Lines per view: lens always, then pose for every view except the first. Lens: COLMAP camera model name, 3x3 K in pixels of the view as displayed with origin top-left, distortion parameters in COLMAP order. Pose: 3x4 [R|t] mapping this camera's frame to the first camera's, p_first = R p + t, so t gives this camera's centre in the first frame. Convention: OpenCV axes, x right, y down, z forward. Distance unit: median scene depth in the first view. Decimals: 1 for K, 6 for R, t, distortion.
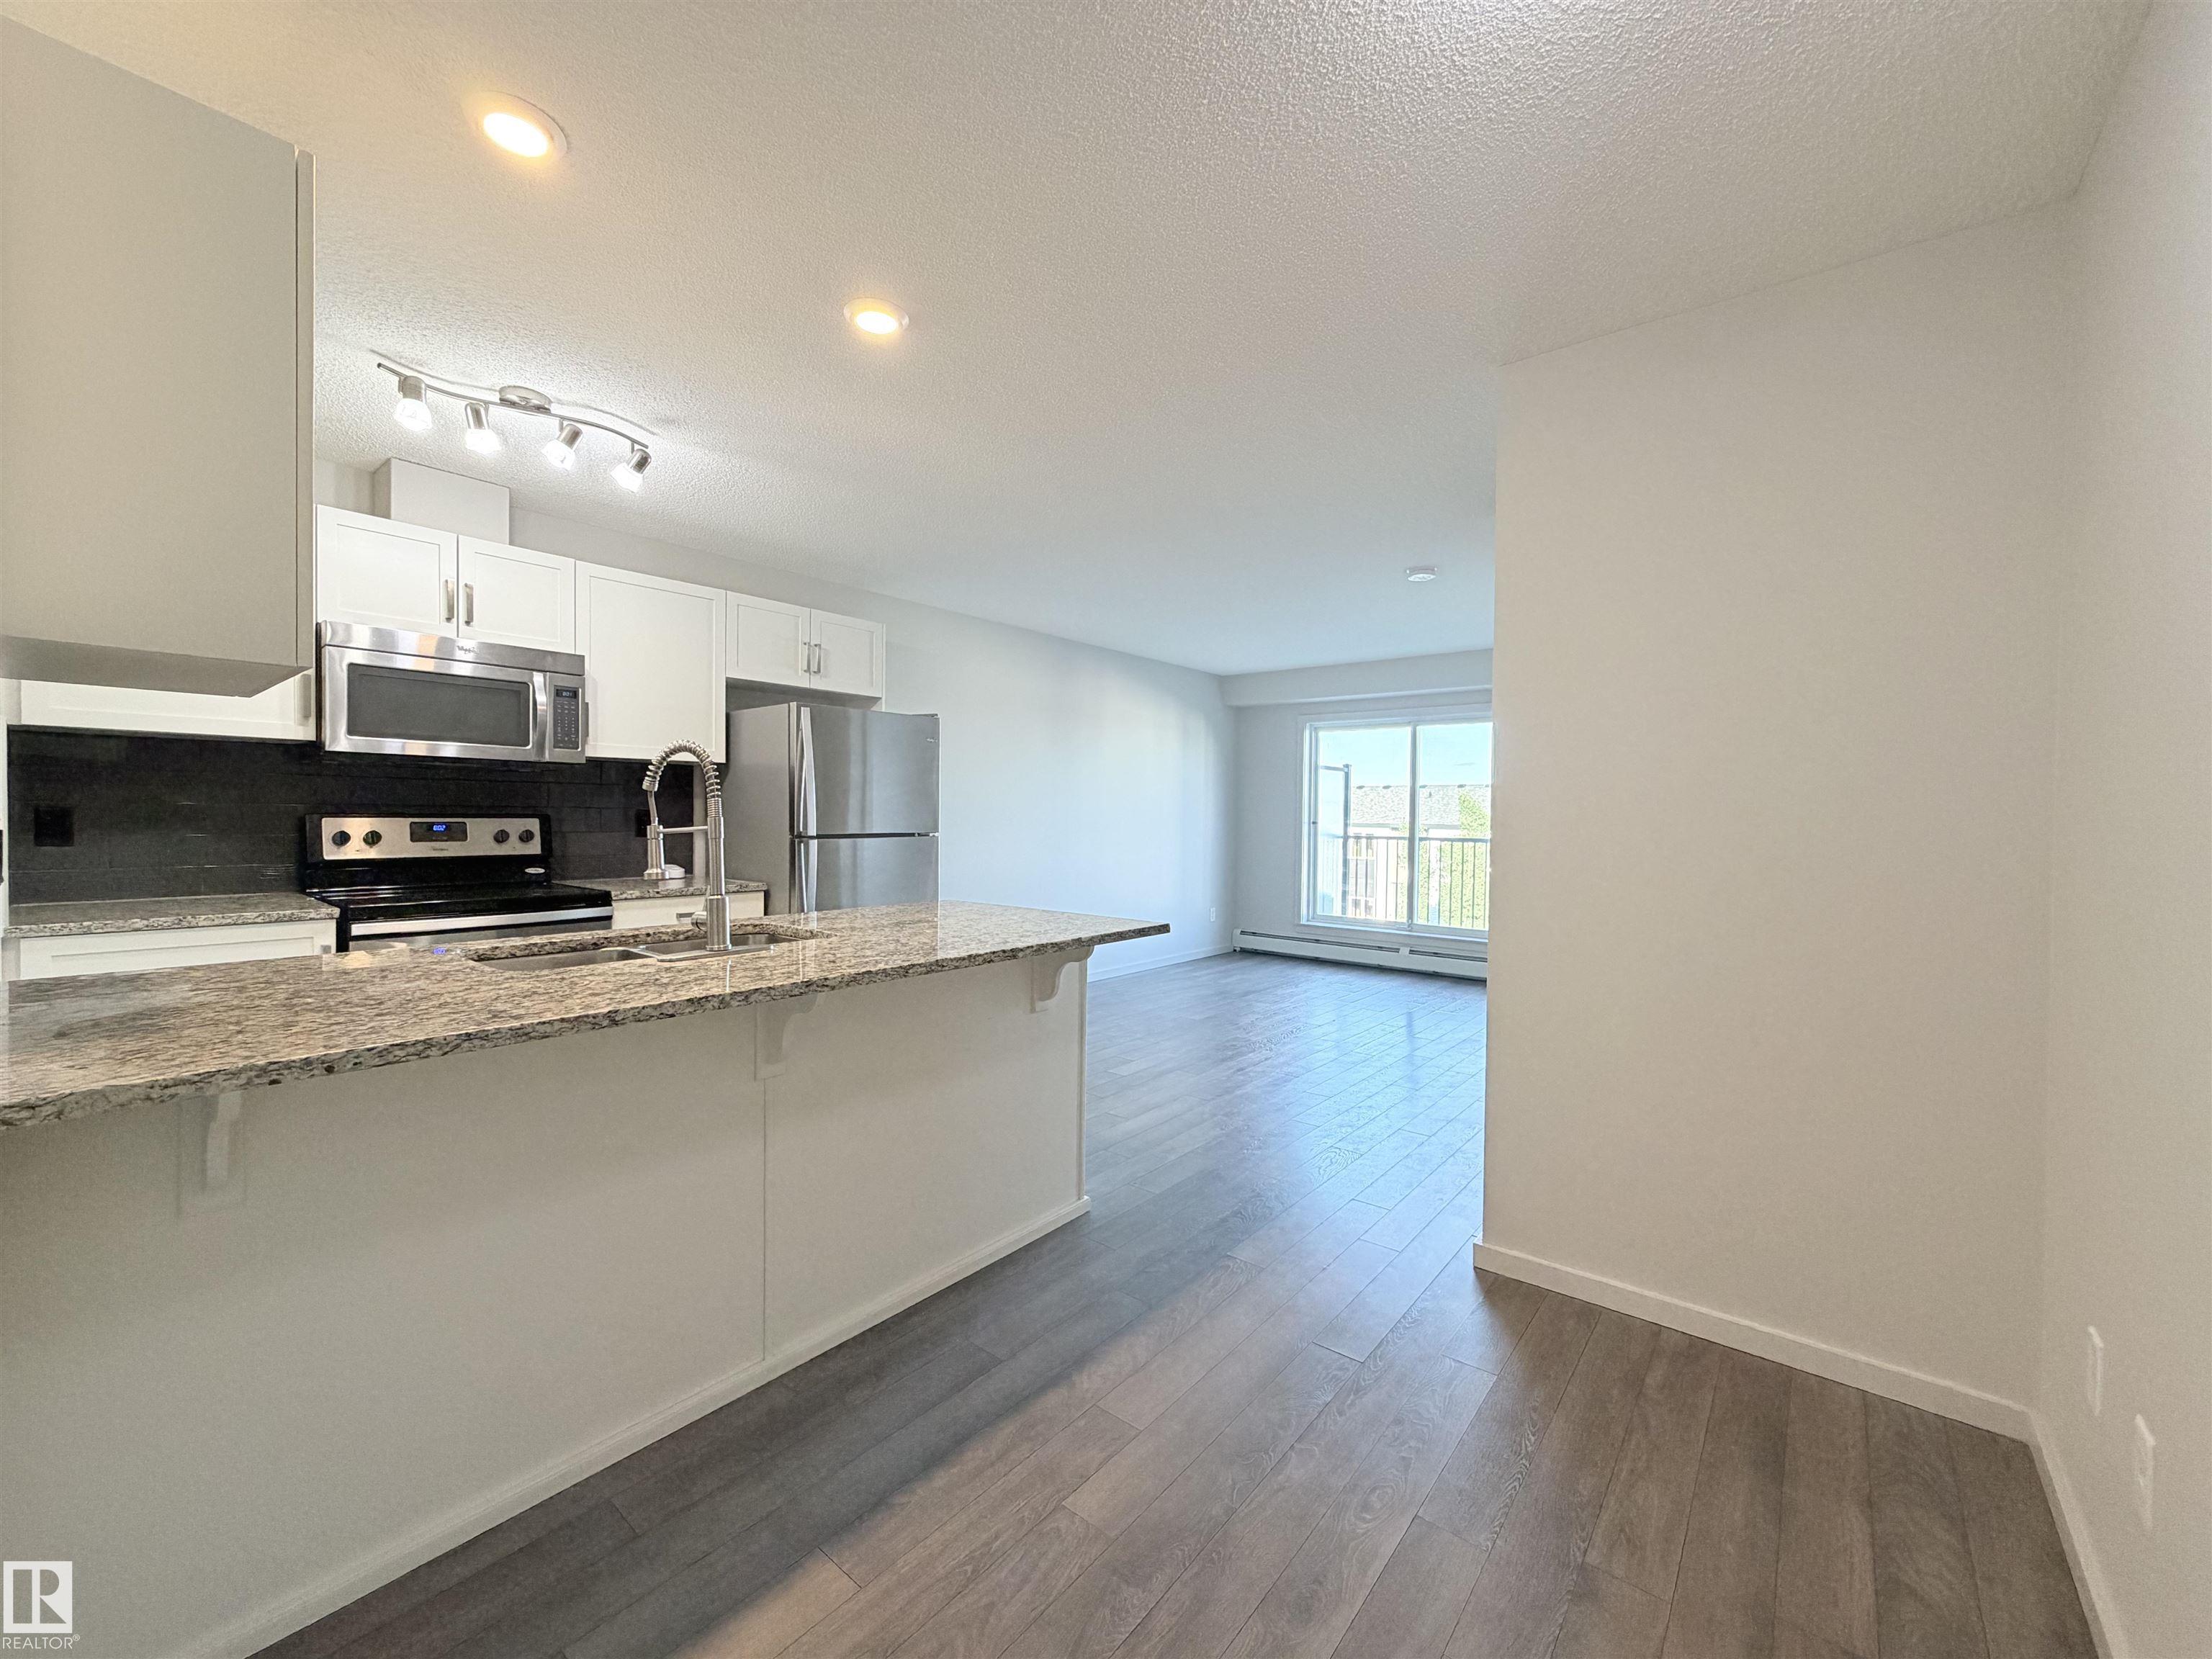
lens RADIAL K [[886.8, 0, 1100.4], [0, 886.8, 830.9], [0, 0, 1]] dist [0.000502, -0.000042]
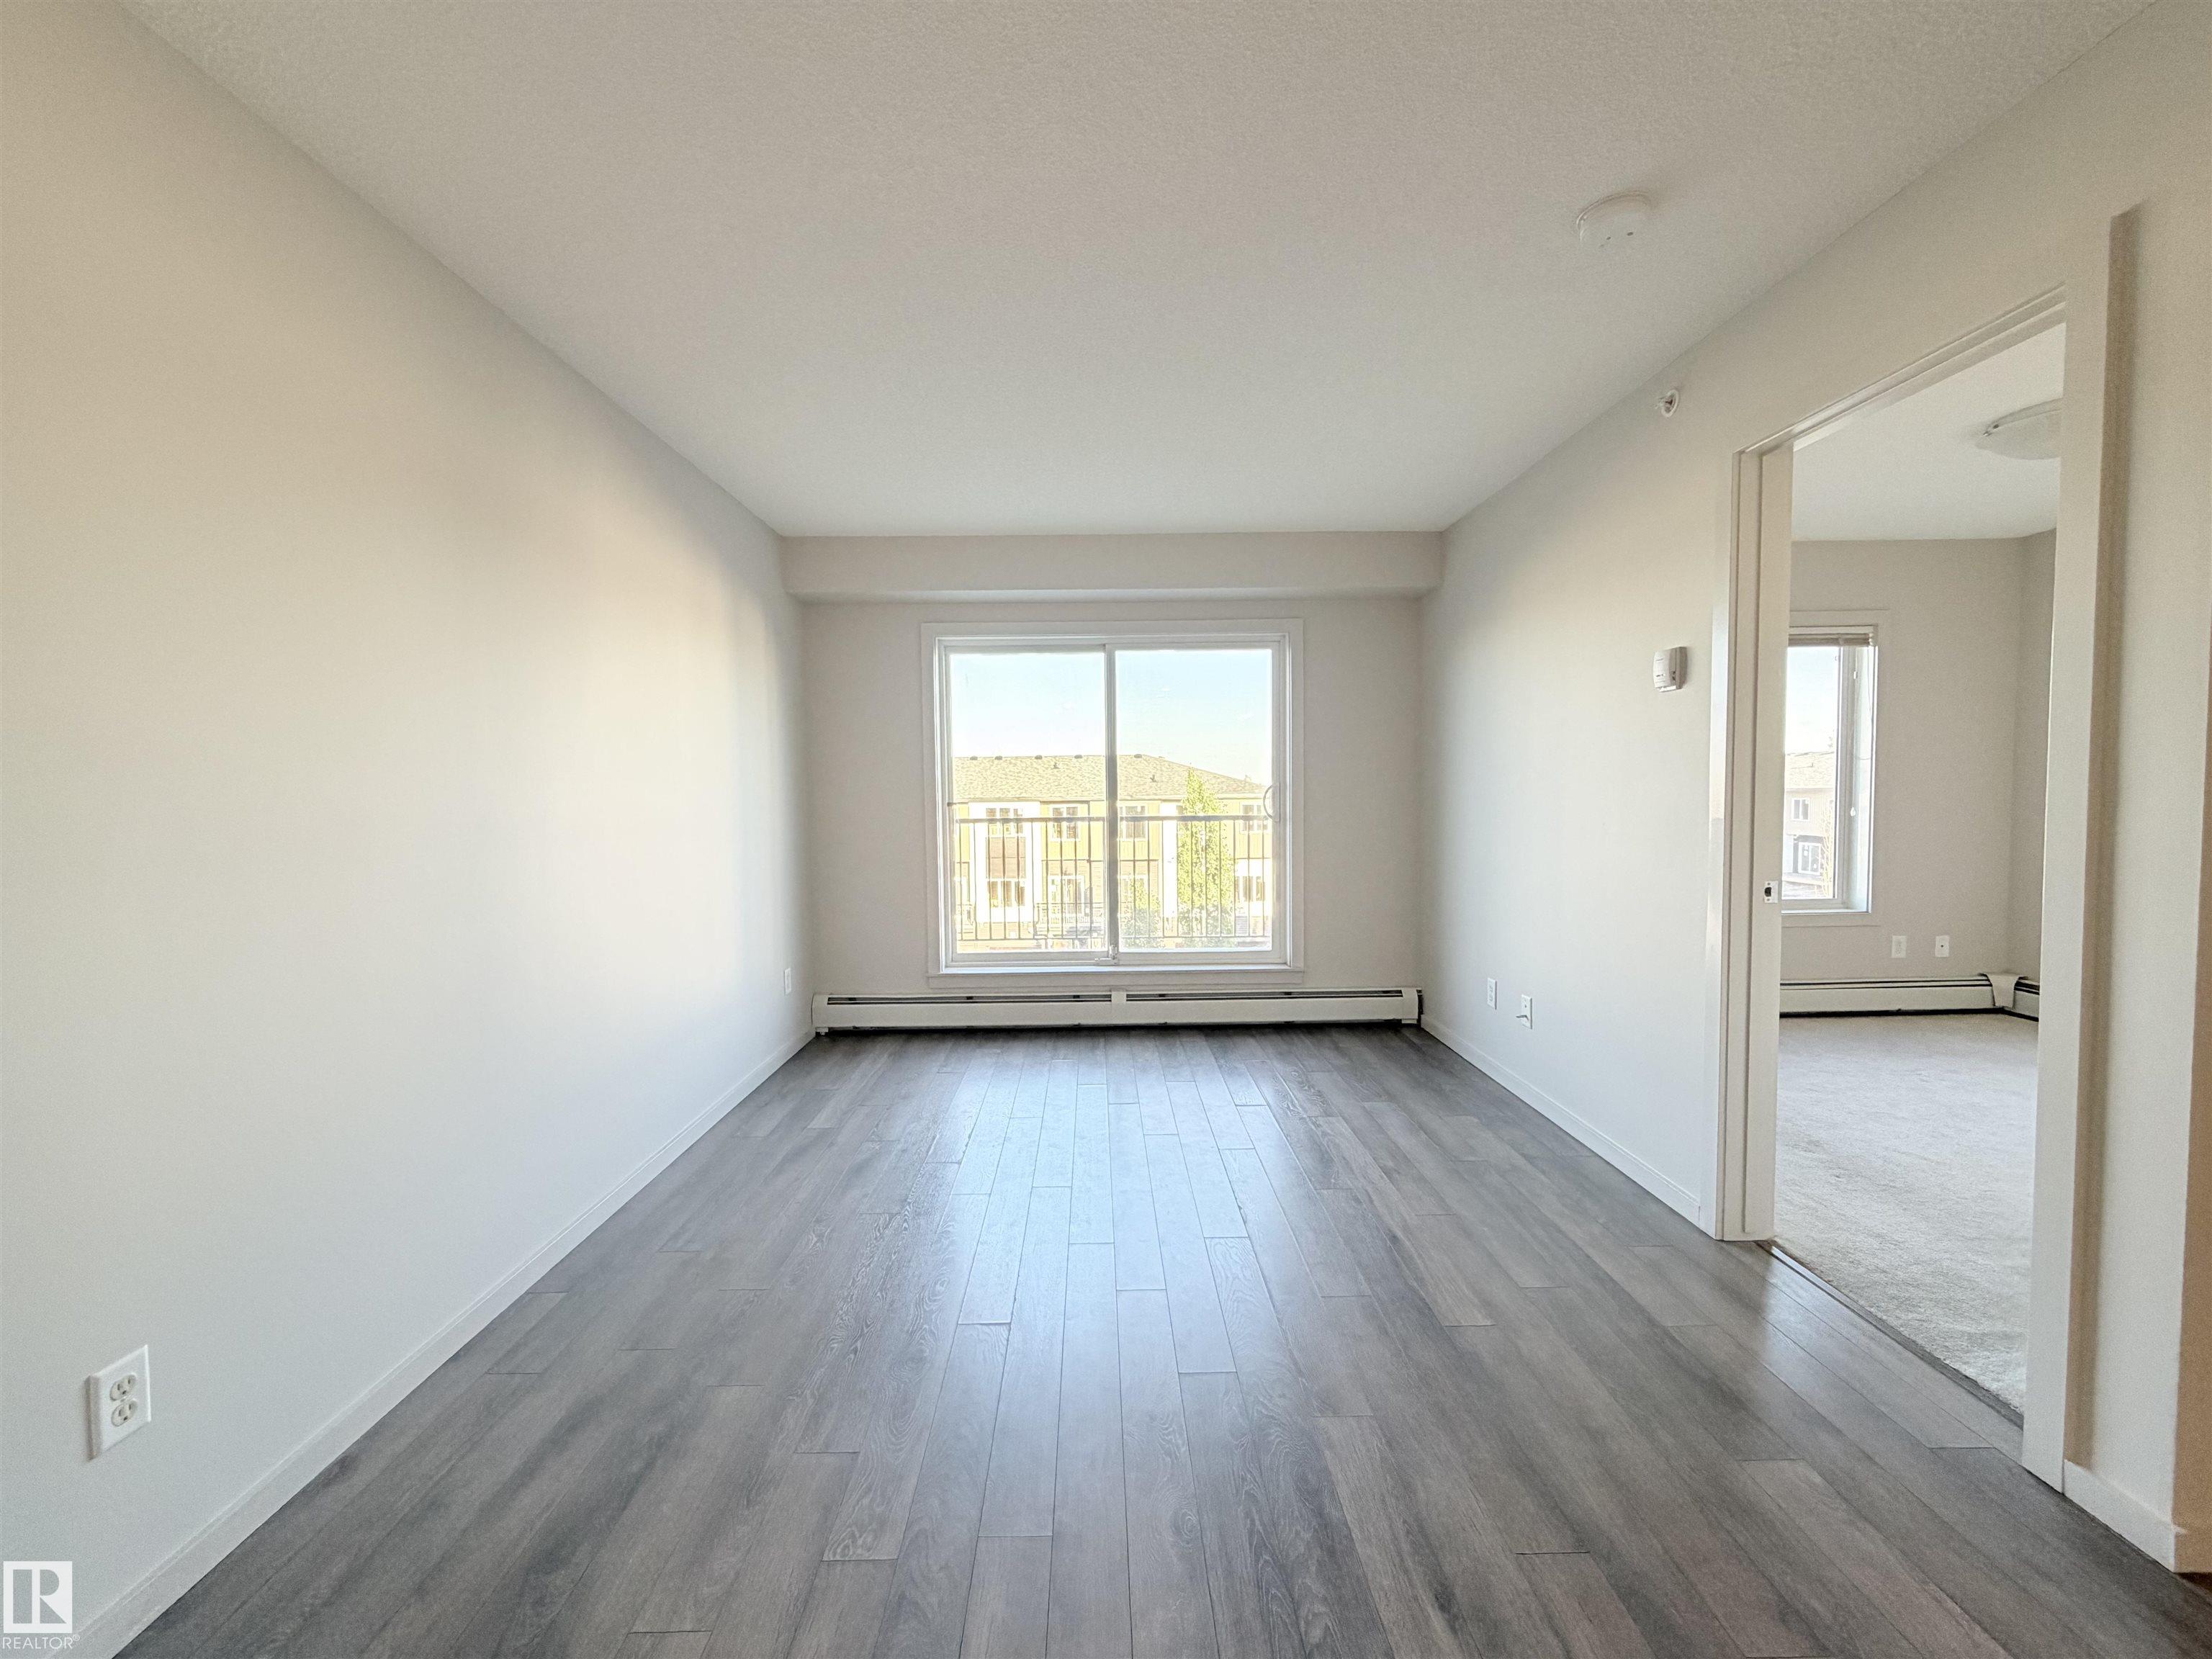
lens RADIAL K [[882.6, 0, 1101.9], [0, 882.6, 829.6], [0, 0, 1]] dist [0.000791, -0.000180]
pose [[0.764096, -0.051642, 0.643032, -0.154849], [0.035167, 0.998643, 0.038414, -0.025931], [-0.644143, -0.006738, 0.764876, 1.051540]]
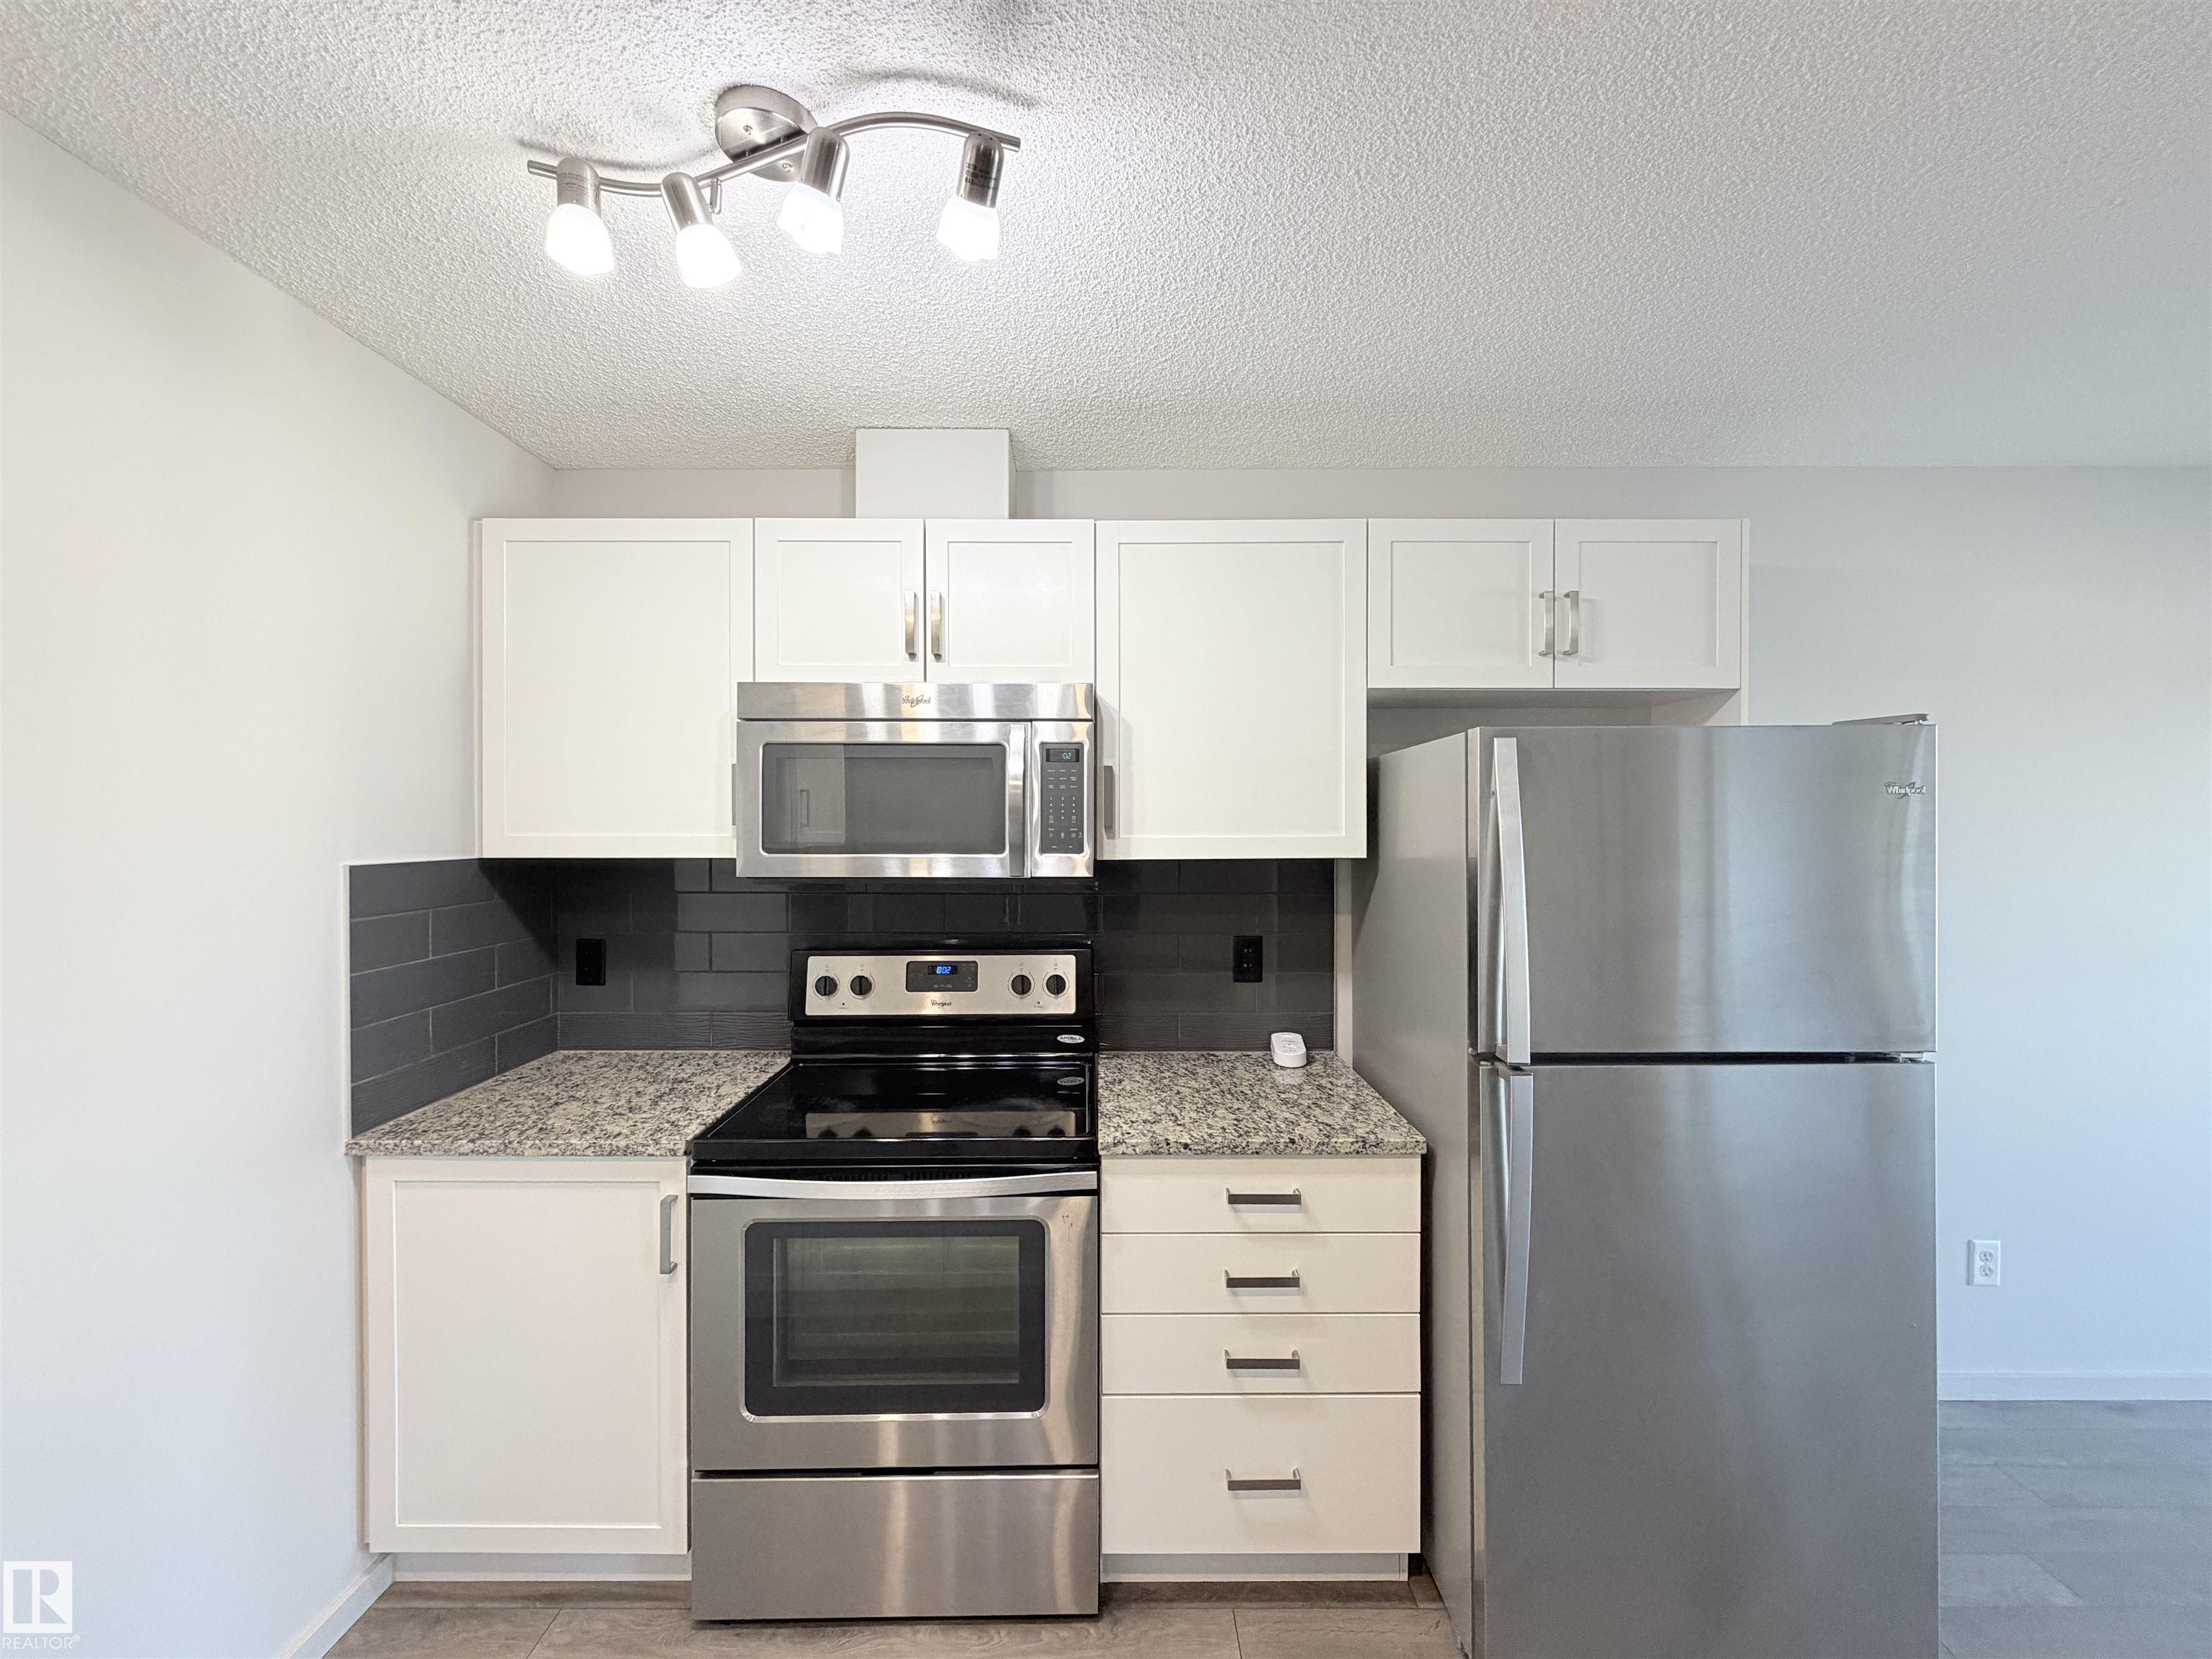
lens RADIAL K [[886.8, 0, 1100.4], [0, 886.8, 830.9], [0, 0, 1]] dist [0.000502, -0.000042]
pose [[0.637429, -0.008190, -0.770465, -0.150973], [-0.006633, 0.999848, -0.016116, -0.096745], [0.770480, 0.015384, 0.637278, 0.652266]]
